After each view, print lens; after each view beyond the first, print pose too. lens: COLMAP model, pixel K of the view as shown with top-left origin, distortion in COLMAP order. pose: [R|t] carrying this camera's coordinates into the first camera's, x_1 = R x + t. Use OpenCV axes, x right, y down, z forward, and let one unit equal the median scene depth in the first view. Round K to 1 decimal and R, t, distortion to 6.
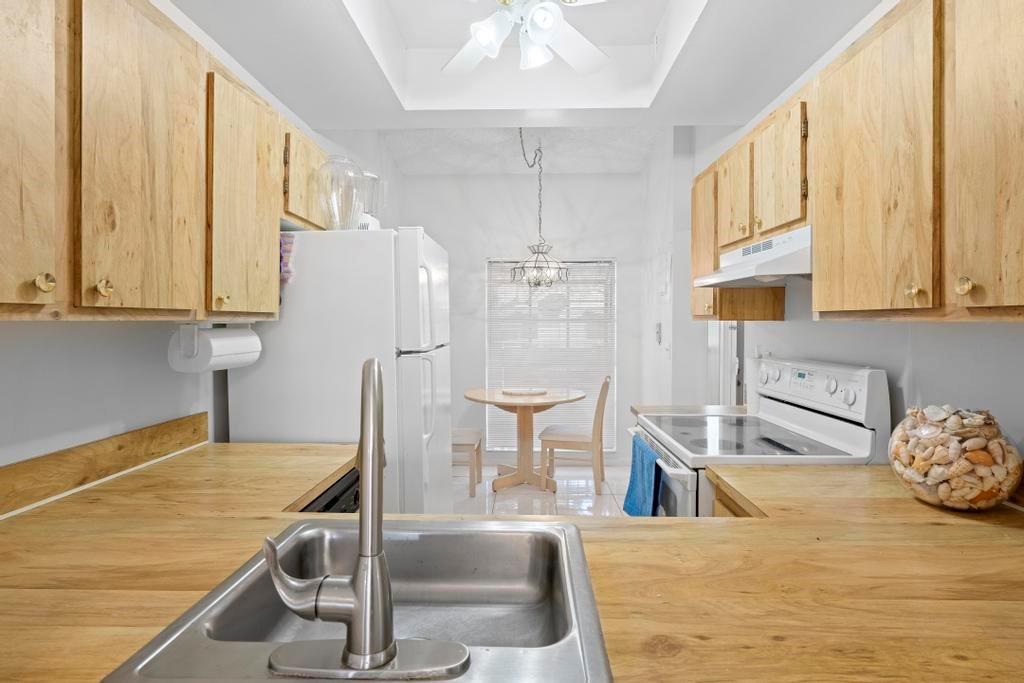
lens RADIAL K [[515.8, 0, 512.0], [0, 515.8, 341.5], [0, 0, 1]] dist [-0.001247, 0.000387]
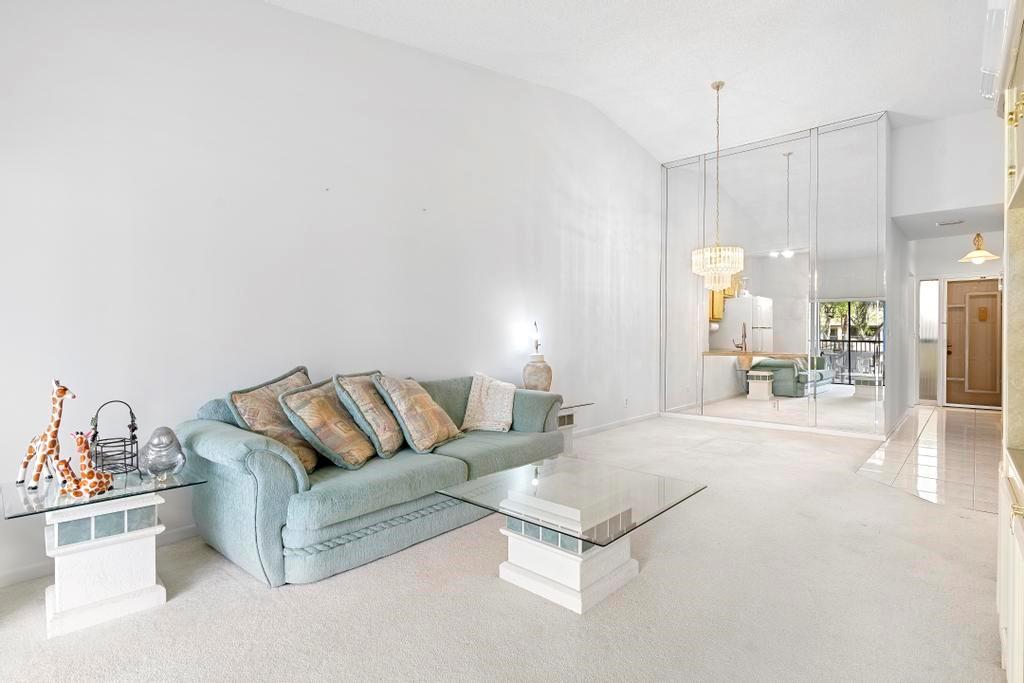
lens RADIAL K [[515.8, 0, 512.0], [0, 515.8, 341.5], [0, 0, 1]] dist [-0.001247, 0.000387]
pose [[0.760432, -0.001437, -0.649416, 0.990693], [-0.017634, 0.999583, -0.022861, 0.262095], [0.649178, 0.028836, 0.760090, -3.366170]]
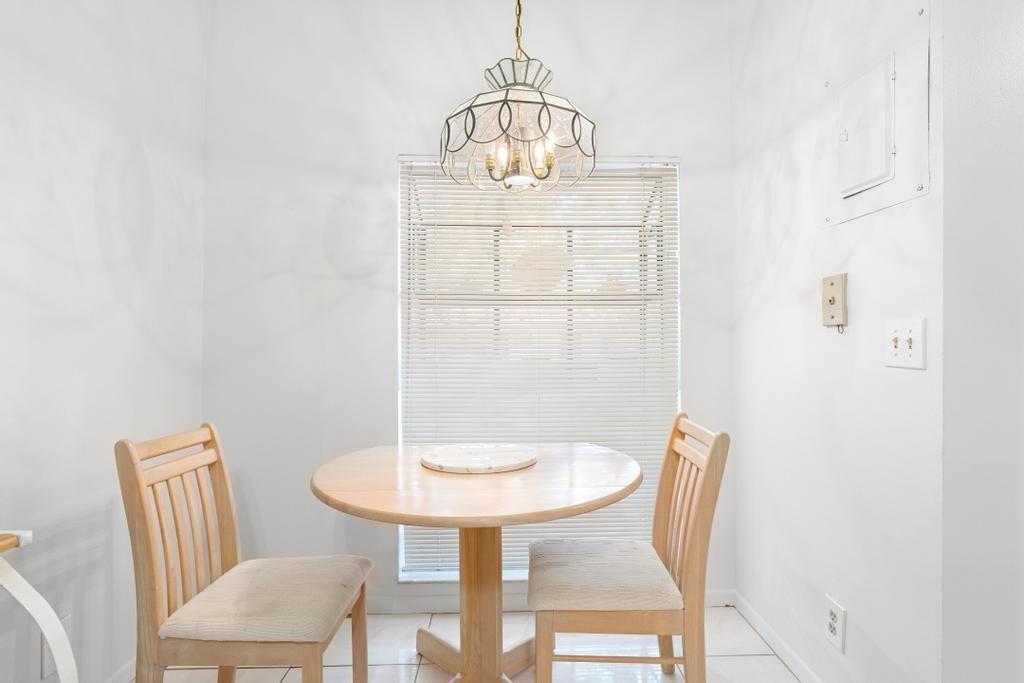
lens RADIAL K [[515.8, 0, 512.0], [0, 515.8, 341.5], [0, 0, 1]] dist [-0.001247, 0.000387]
pose [[0.998294, -0.004544, 0.058209, 0.057642], [0.006684, 0.999307, -0.036627, 0.051307], [-0.058002, 0.036954, 0.997632, 1.357160]]
